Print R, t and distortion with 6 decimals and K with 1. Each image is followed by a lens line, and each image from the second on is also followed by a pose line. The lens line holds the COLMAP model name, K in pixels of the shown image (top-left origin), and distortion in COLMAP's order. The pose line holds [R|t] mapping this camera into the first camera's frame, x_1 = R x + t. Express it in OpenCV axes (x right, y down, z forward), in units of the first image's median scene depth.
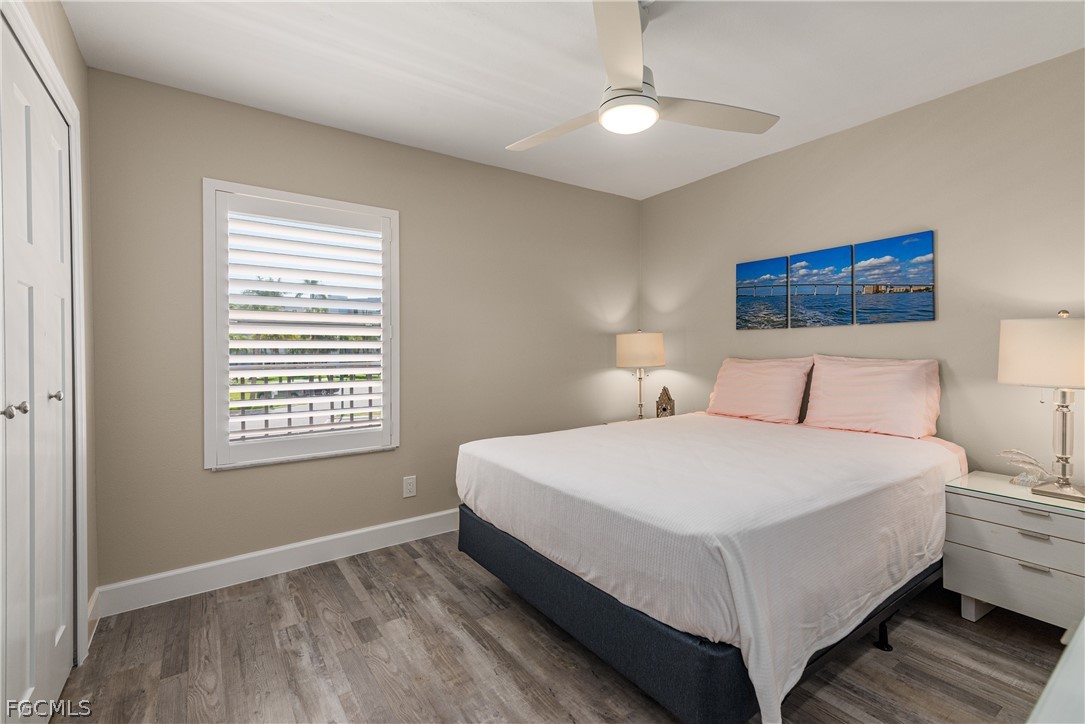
lens RADIAL K [[483.9, 0, 546.6], [0, 483.9, 352.7], [0, 0, 1]] dist [0.001822, -0.000017]
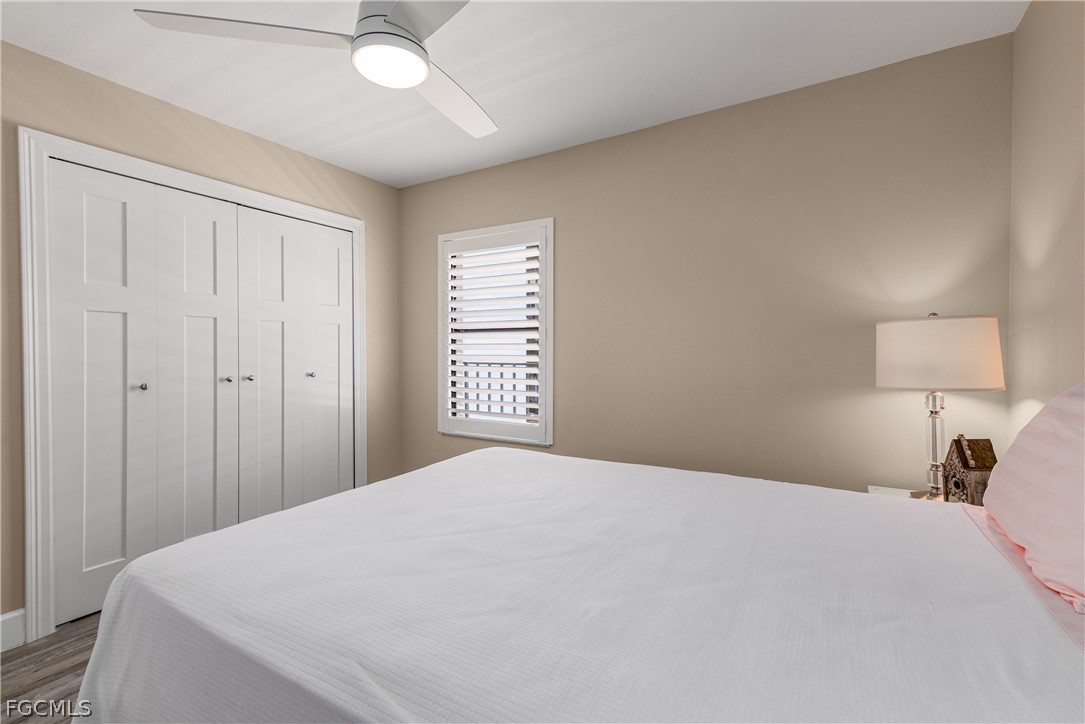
lens RADIAL K [[483.9, 0, 546.6], [0, 483.9, 352.7], [0, 0, 1]] dist [0.001822, -0.000017]
pose [[0.401380, 0.009259, -0.915865, 0.642828], [-0.007349, 0.999949, 0.006889, -0.011582], [0.915882, 0.003965, 0.401428, 0.582324]]
